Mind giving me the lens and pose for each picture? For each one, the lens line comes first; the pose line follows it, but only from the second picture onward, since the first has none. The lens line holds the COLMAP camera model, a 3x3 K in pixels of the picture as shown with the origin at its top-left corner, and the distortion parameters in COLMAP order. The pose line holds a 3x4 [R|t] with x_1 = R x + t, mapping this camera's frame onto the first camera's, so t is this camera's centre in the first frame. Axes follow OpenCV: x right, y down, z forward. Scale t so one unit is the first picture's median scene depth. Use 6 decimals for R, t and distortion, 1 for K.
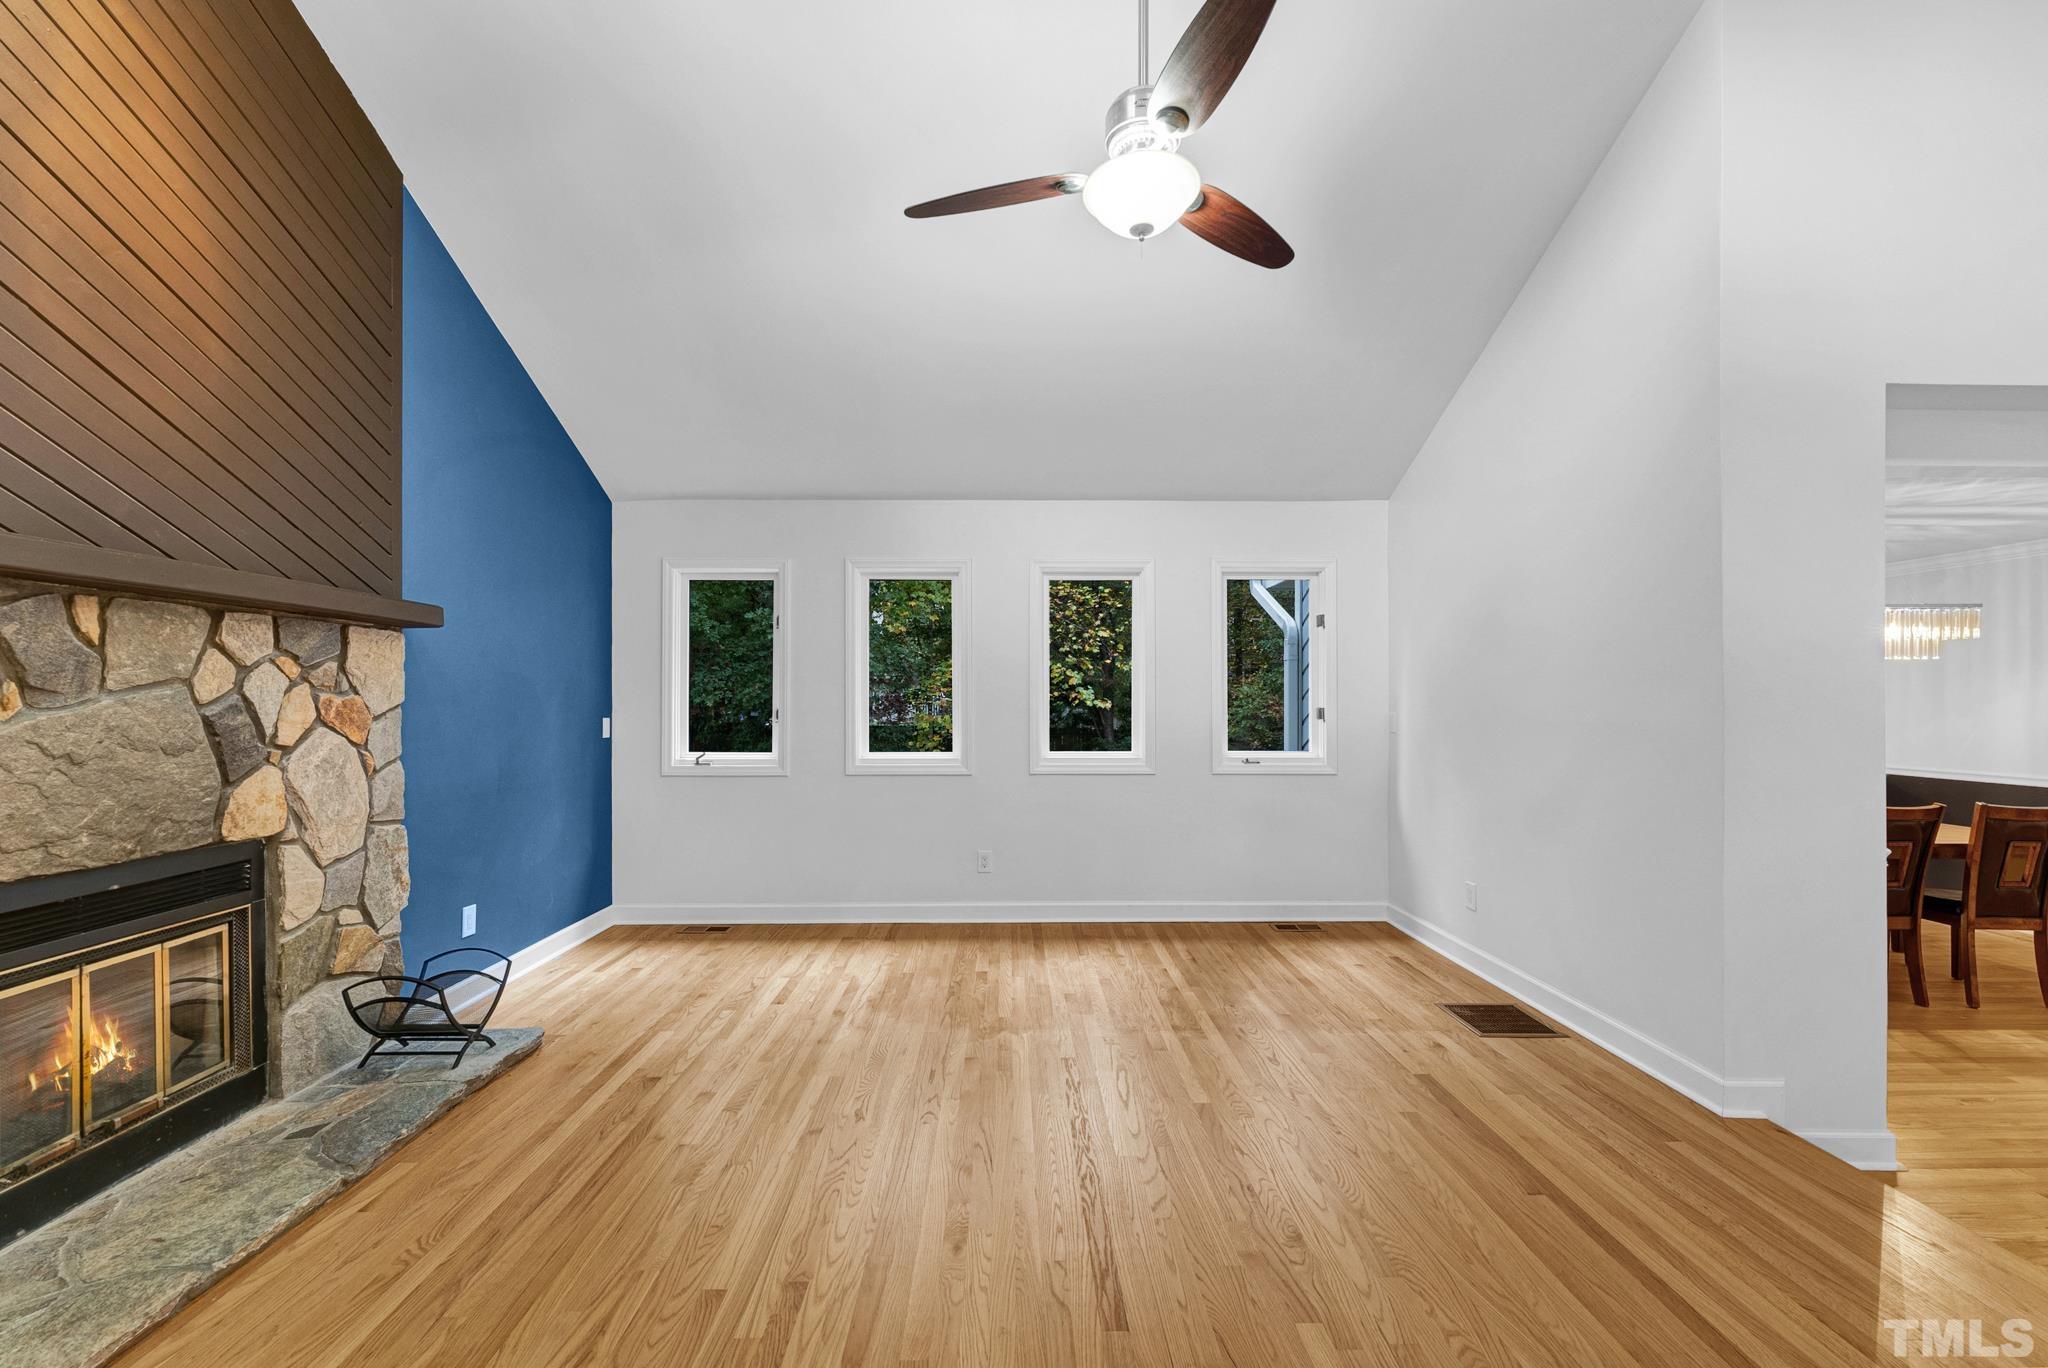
lens RADIAL K [[826.6, 0, 1019.0], [0, 826.6, 690.4], [0, 0, 1]] dist [-0.001619, -0.000414]
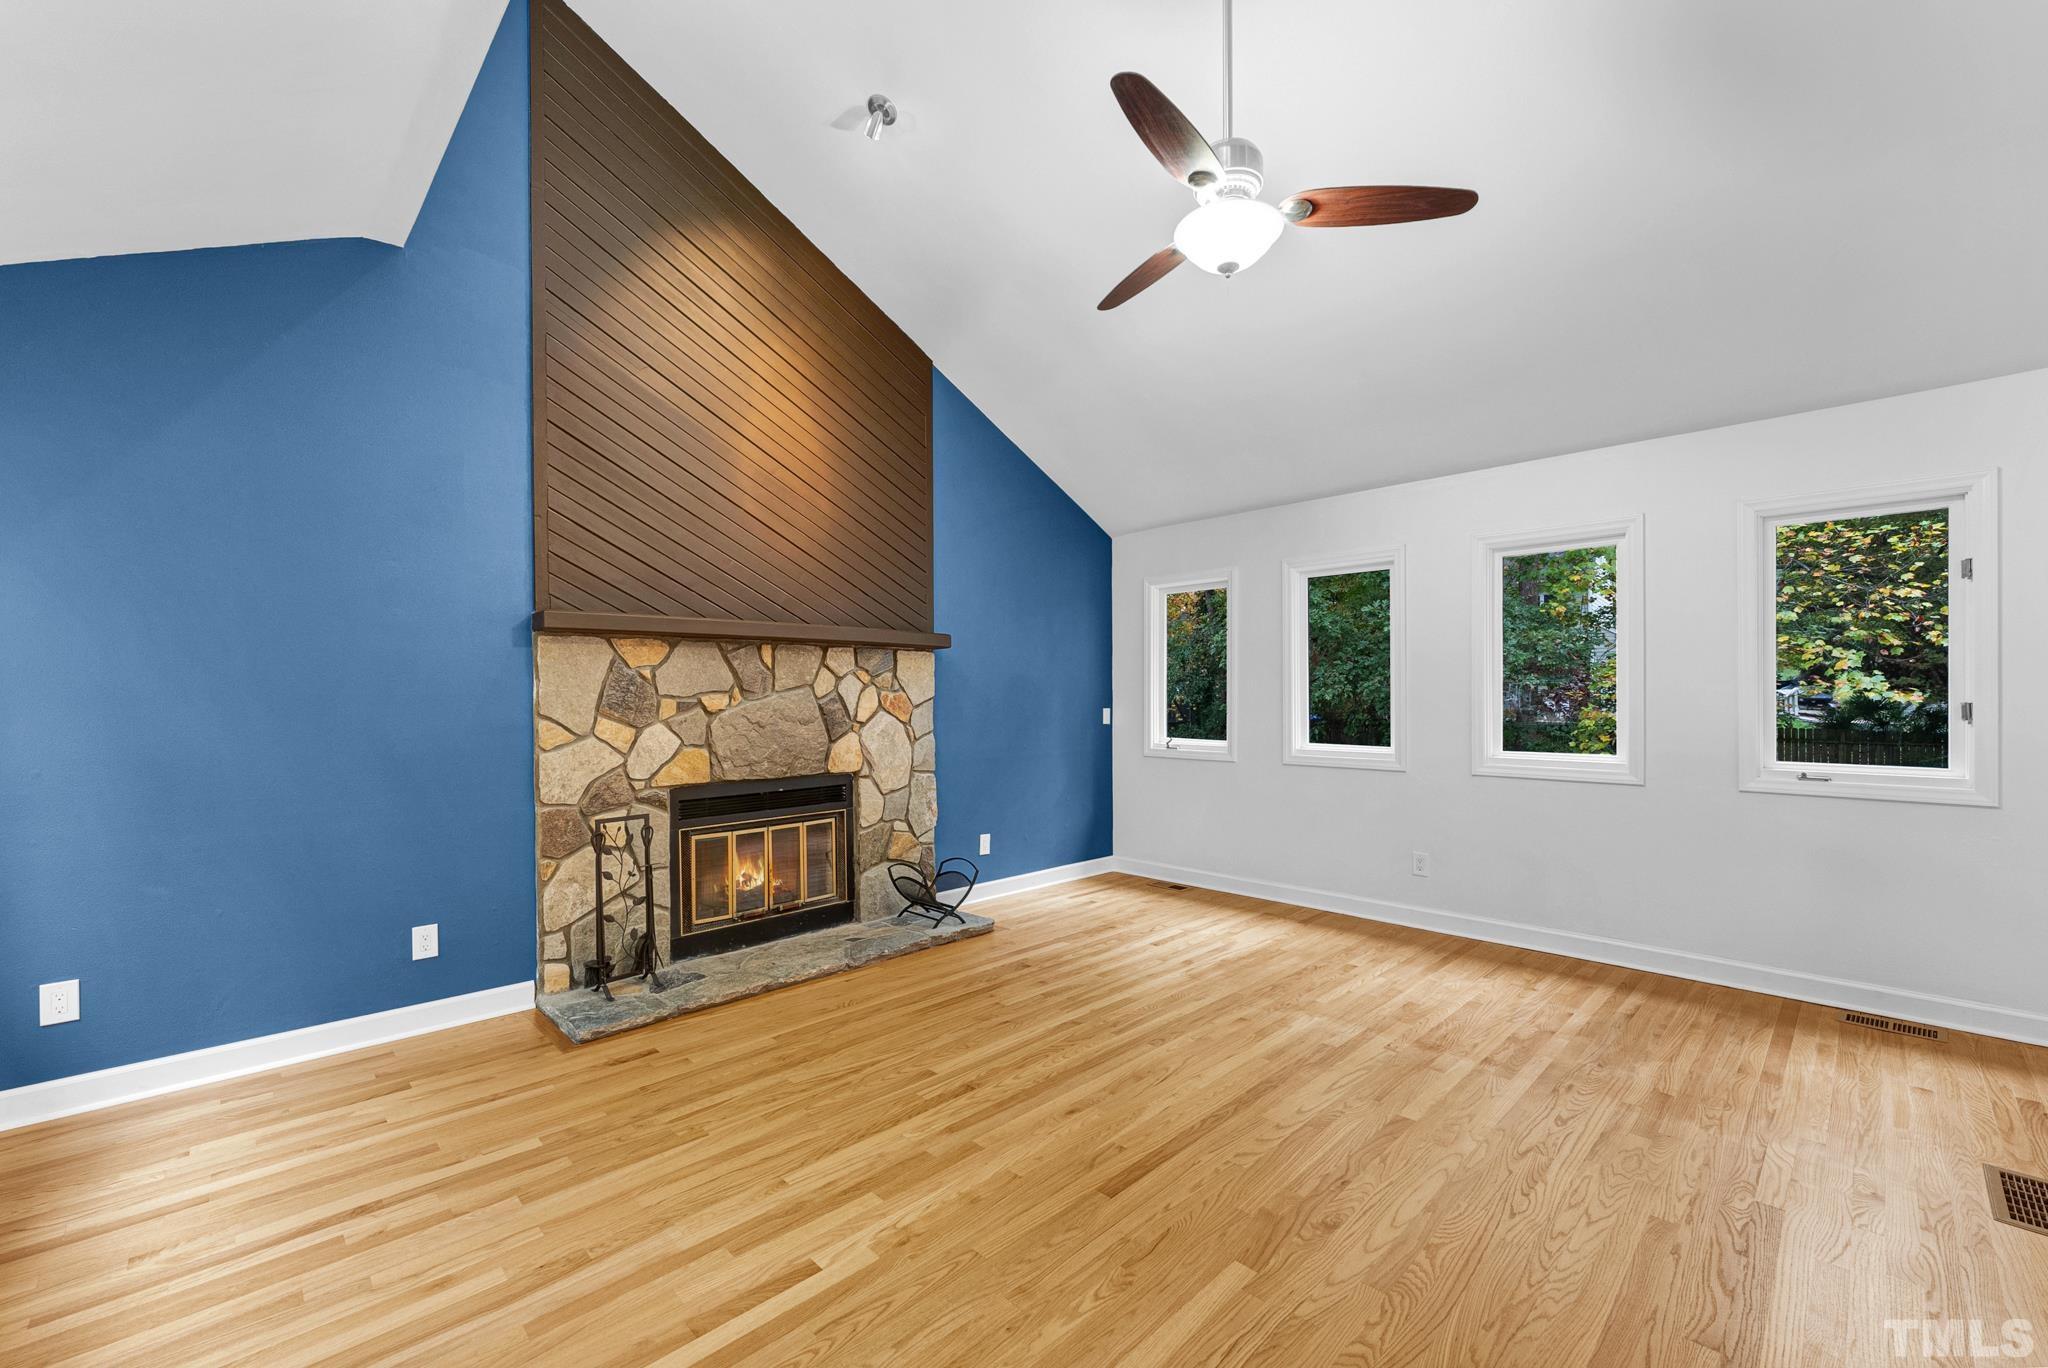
lens RADIAL K [[840.6, 0, 1024.0], [0, 840.6, 684.0], [0, 0, 1]] dist [-0.000178, 0.000021]
pose [[0.690716, -0.012255, -0.723022, 0.582348], [0.012758, 0.999907, -0.004760, 0.000407], [0.723013, -0.005937, 0.690808, 0.017323]]
